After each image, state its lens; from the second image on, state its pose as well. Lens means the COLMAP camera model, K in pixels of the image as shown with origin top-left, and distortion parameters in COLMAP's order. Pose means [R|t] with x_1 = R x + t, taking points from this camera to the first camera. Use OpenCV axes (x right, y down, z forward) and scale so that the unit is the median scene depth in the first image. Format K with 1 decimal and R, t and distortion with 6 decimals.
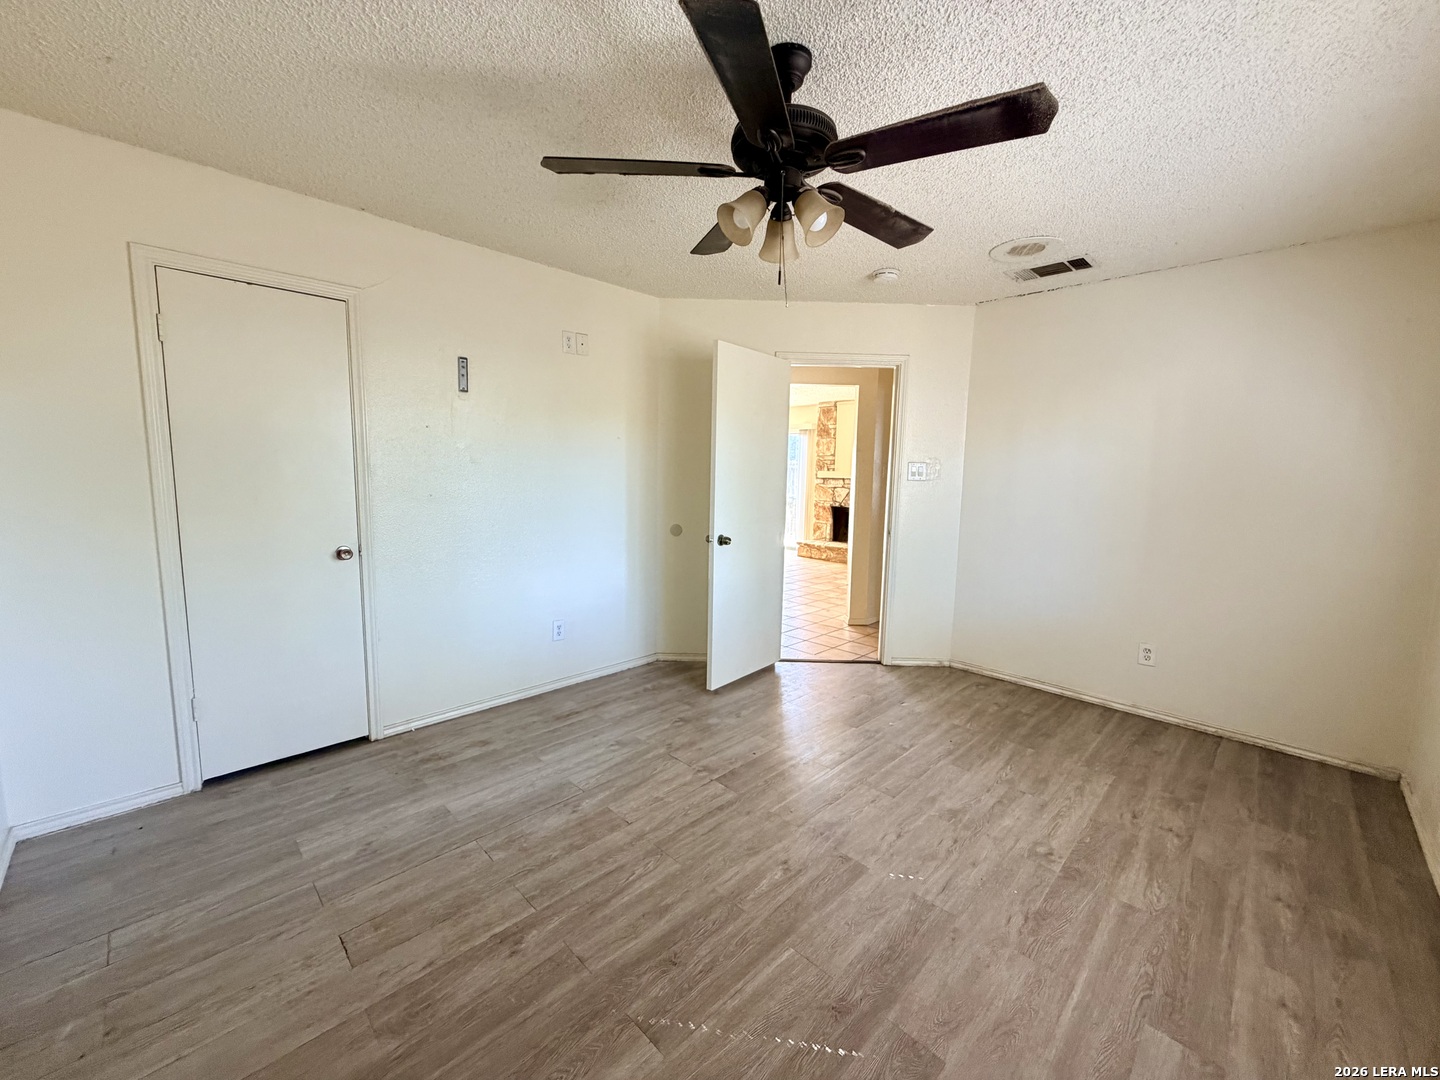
lens RADIAL K [[573.8, 0, 717.8], [0, 573.8, 539.9], [0, 0, 1]] dist [0.000251, 0.000013]
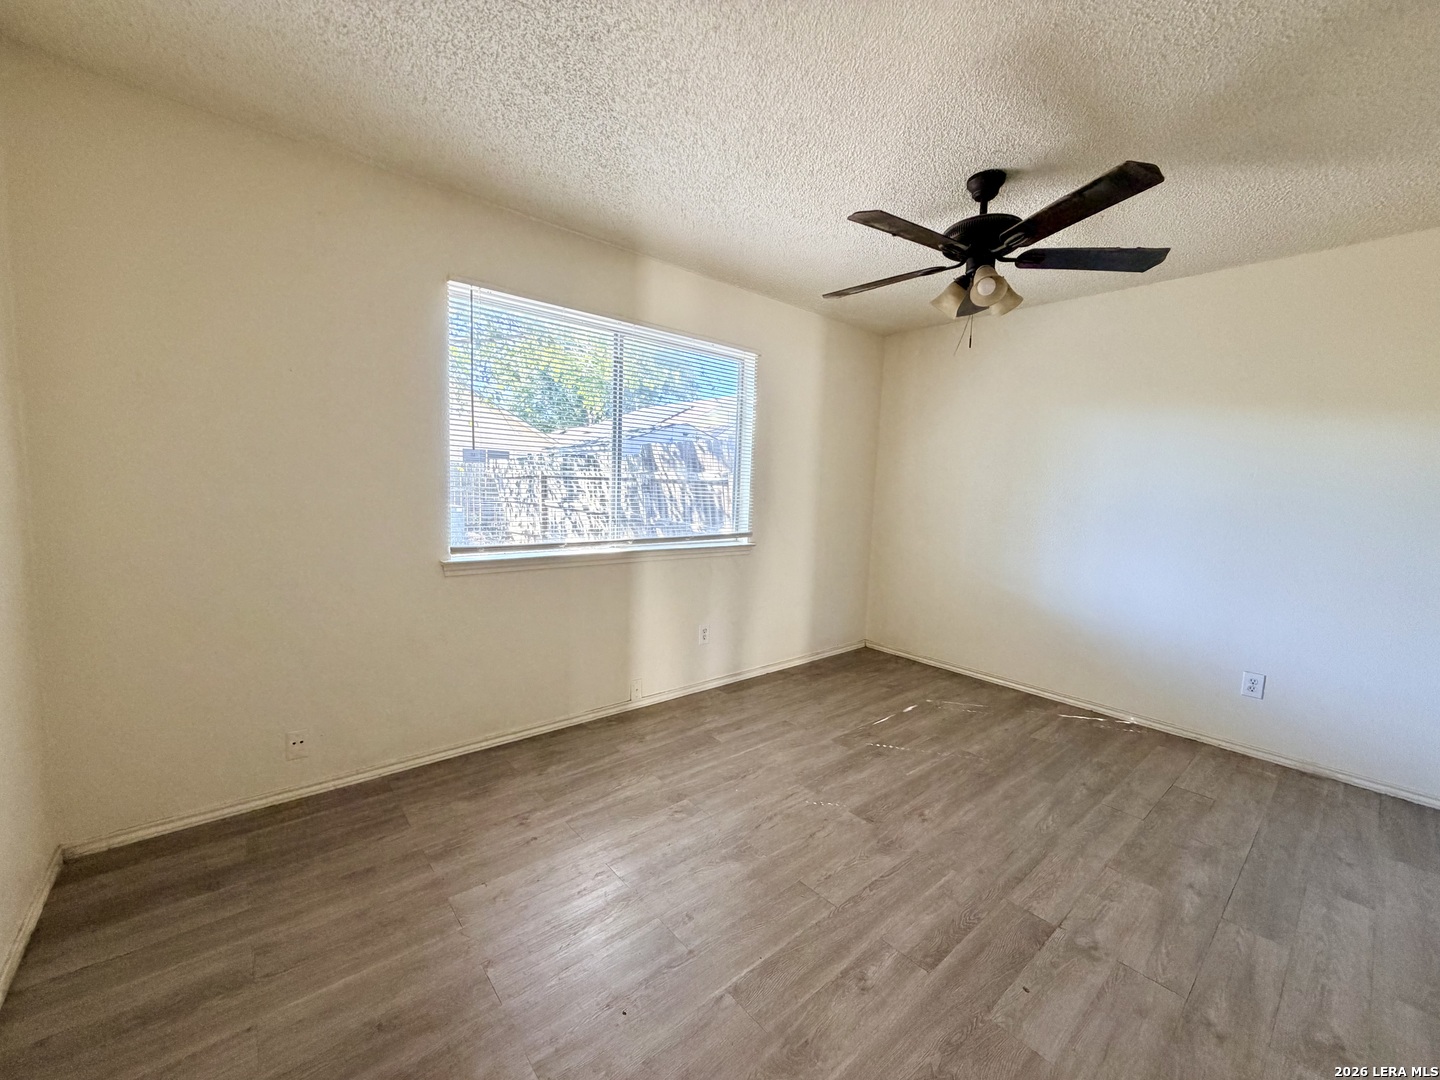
lens RADIAL K [[573.8, 0, 717.8], [0, 573.8, 539.9], [0, 0, 1]] dist [0.000251, 0.000013]
pose [[-0.994678, -0.063488, 0.081149, 0.462255], [-0.044522, 0.975118, 0.217169, -0.201454], [-0.092917, 0.212400, -0.972755, 2.009448]]
